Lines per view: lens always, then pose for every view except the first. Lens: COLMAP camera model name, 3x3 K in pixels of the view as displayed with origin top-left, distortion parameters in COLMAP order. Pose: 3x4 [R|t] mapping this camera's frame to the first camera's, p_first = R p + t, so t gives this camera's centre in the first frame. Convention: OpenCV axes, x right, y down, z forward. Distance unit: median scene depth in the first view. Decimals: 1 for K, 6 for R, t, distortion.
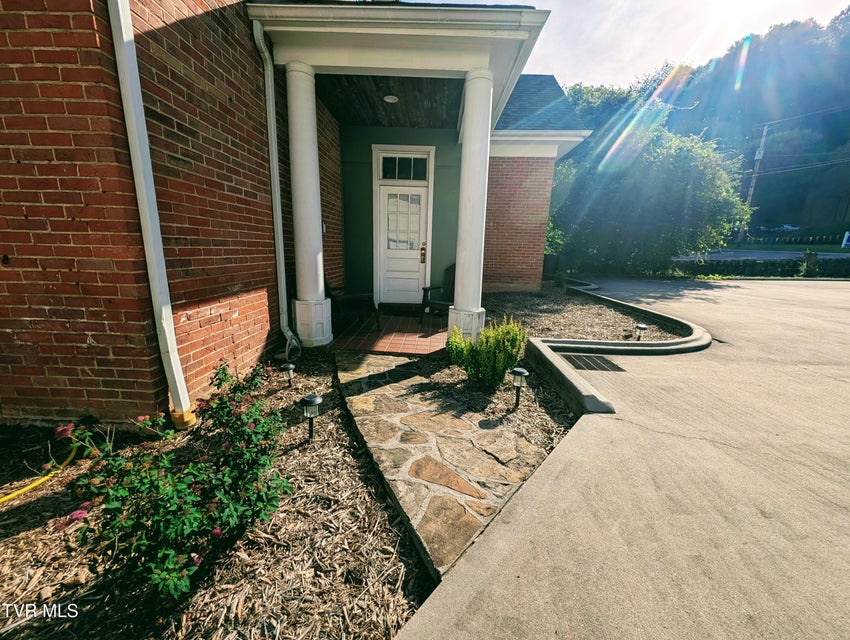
lens RADIAL K [[325.9, 0, 425.0], [0, 325.9, 320.0], [0, 0, 1]] dist [0.001202, -0.000125]
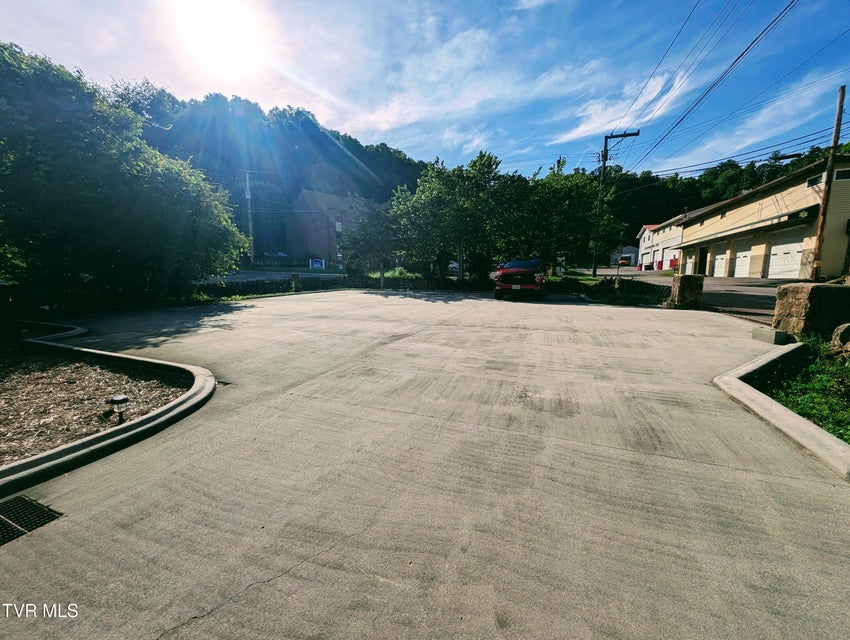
lens RADIAL K [[325.9, 0, 425.0], [0, 325.9, 320.0], [0, 0, 1]] dist [0.001202, -0.000125]
pose [[0.339266, -0.148980, 0.928818, 0.091599], [0.204688, 0.975413, 0.081689, -0.022707], [-0.918151, 0.162404, 0.361419, 0.043105]]
